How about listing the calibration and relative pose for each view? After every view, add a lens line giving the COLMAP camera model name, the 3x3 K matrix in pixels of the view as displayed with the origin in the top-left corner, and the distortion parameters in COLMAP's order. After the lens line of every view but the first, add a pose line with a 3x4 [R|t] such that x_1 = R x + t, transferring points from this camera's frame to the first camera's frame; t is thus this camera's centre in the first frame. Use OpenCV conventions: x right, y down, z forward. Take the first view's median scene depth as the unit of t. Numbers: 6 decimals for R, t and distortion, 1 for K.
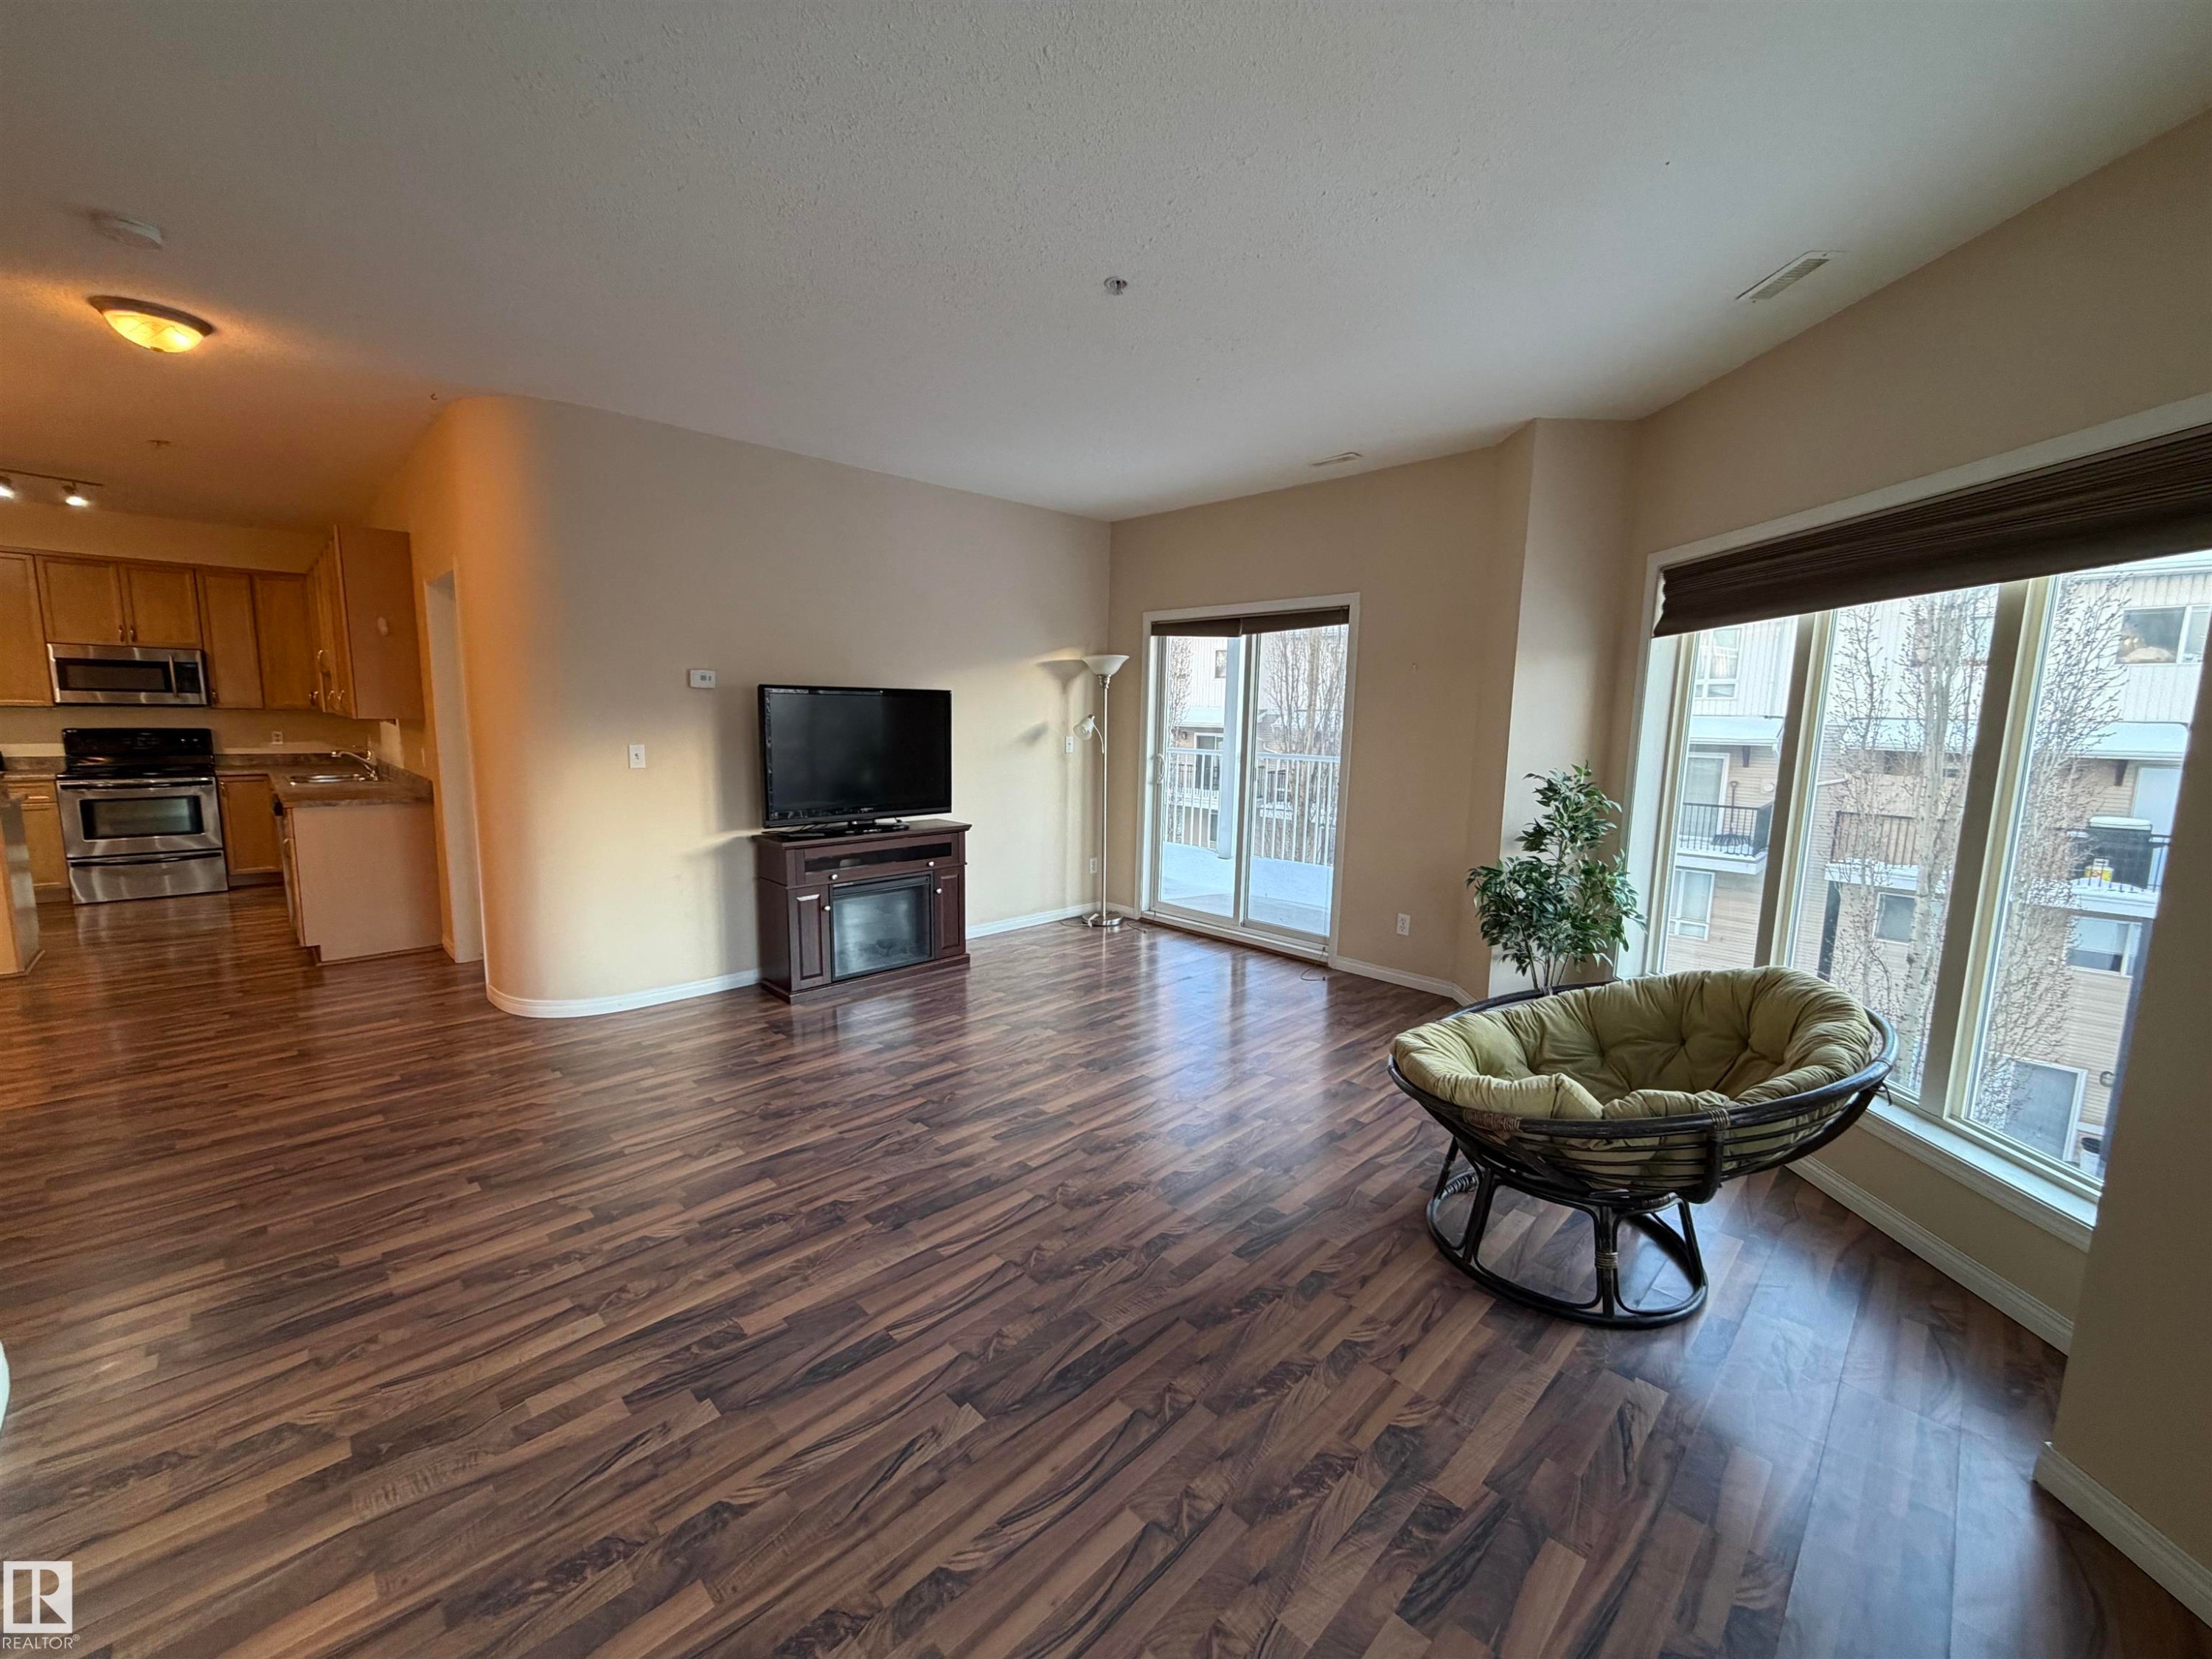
lens RADIAL K [[877.7, 0, 1097.8], [0, 877.7, 832.1], [0, 0, 1]] dist [0.000905, -0.000461]
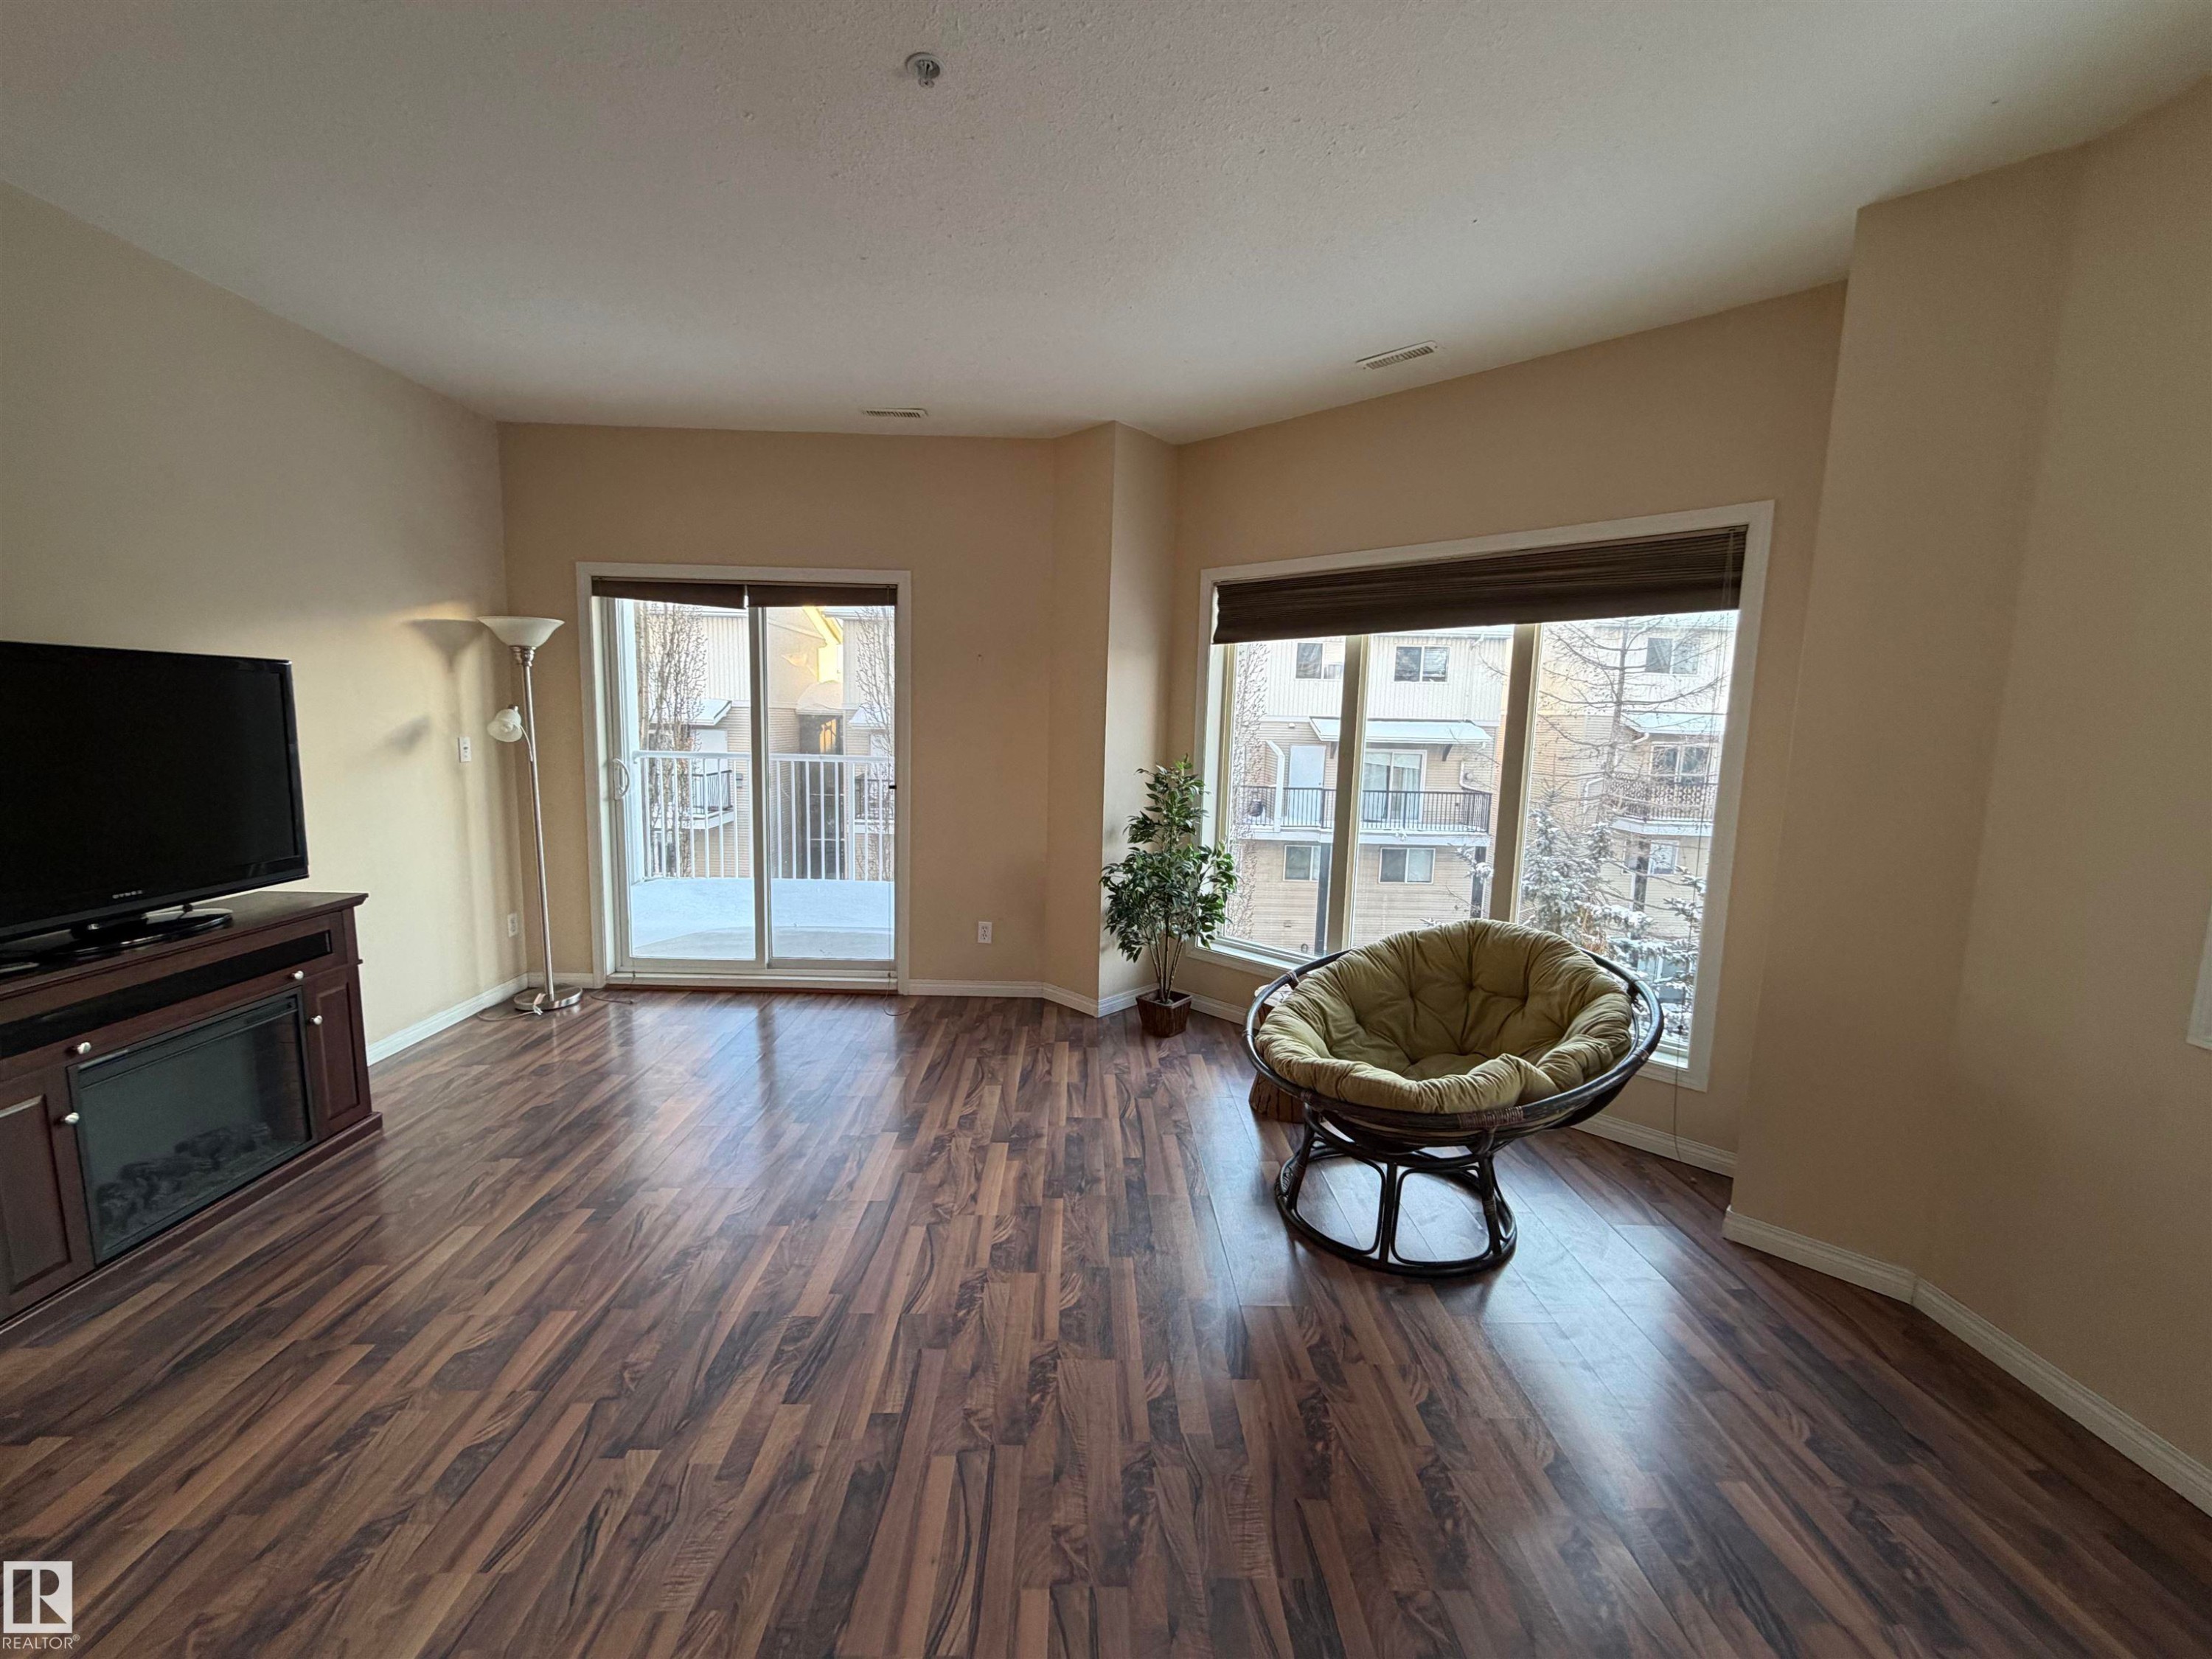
lens RADIAL K [[877.7, 0, 1097.8], [0, 877.7, 832.1], [0, 0, 1]] dist [0.000905, -0.000461]
pose [[0.686658, -0.095180, 0.720723, -0.227624], [0.085474, 0.995086, 0.049978, -0.037110], [-0.721939, 0.027285, 0.691419, 0.247364]]
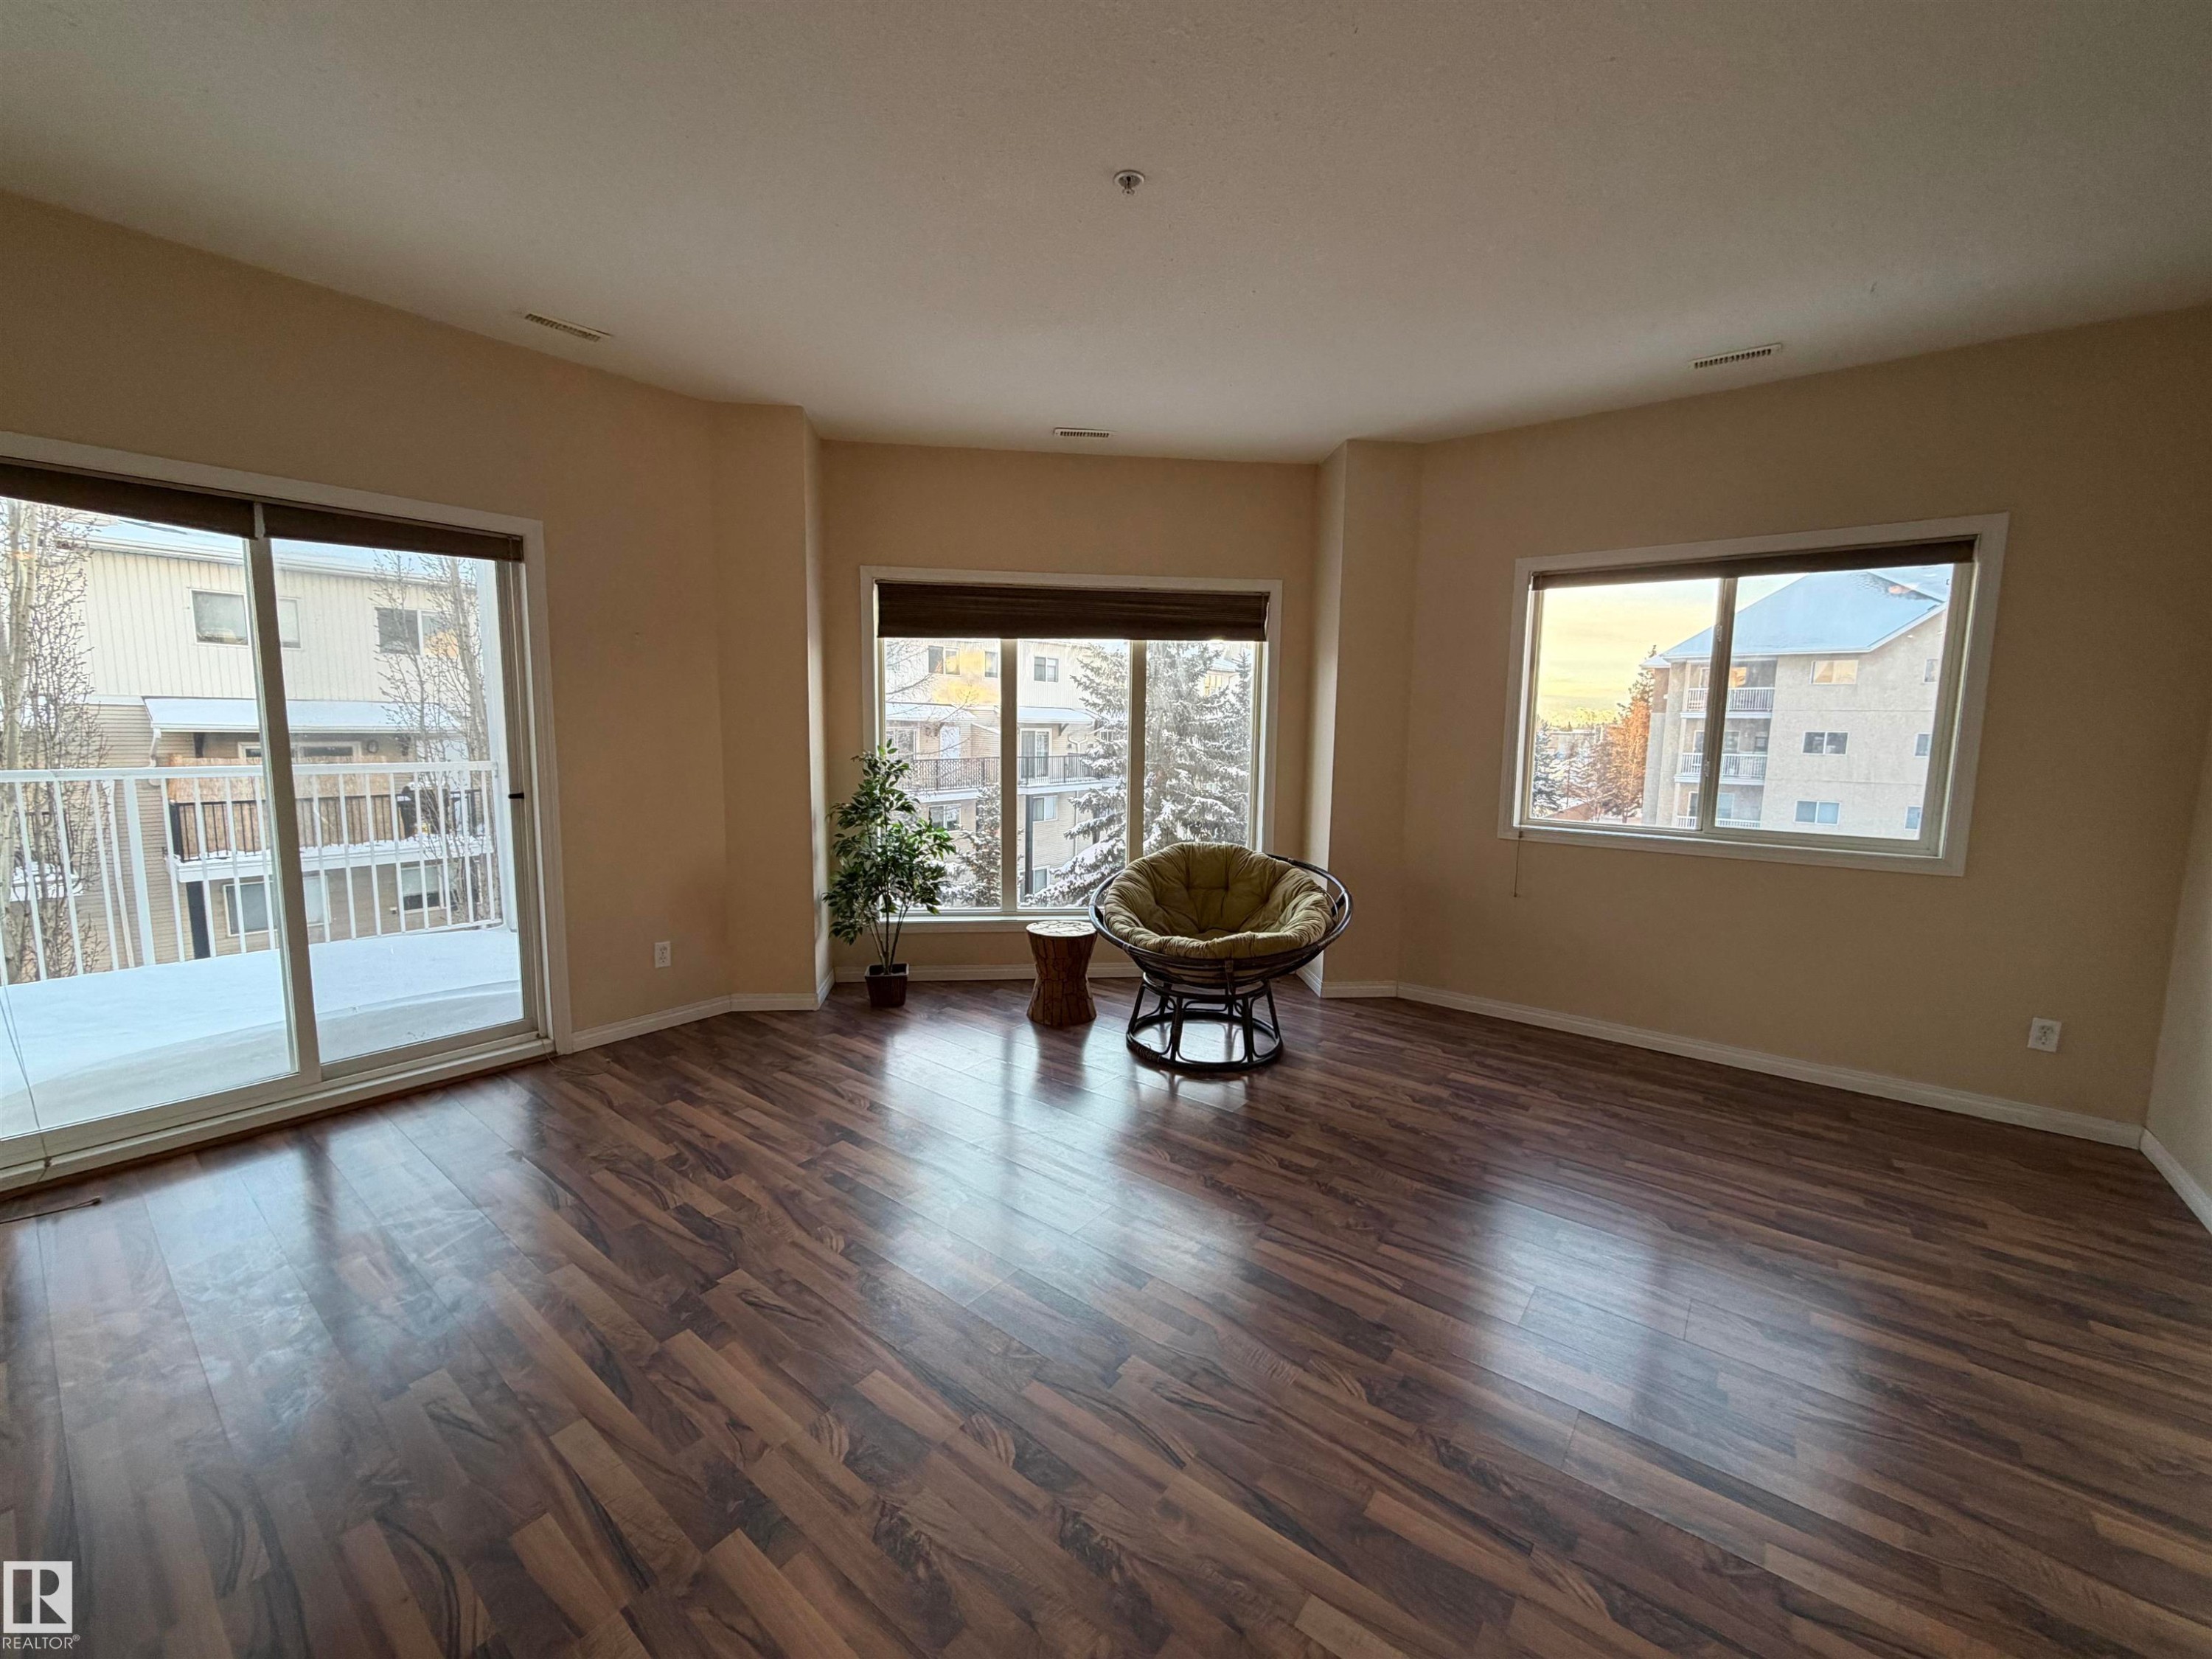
lens RADIAL K [[877.7, 0, 1097.8], [0, 877.7, 832.1], [0, 0, 1]] dist [0.000905, -0.000461]
pose [[-0.126972, -0.141601, 0.981747, -0.468830], [0.117743, 0.980608, 0.156665, -0.083280], [-0.984893, 0.135486, -0.107837, 0.645526]]
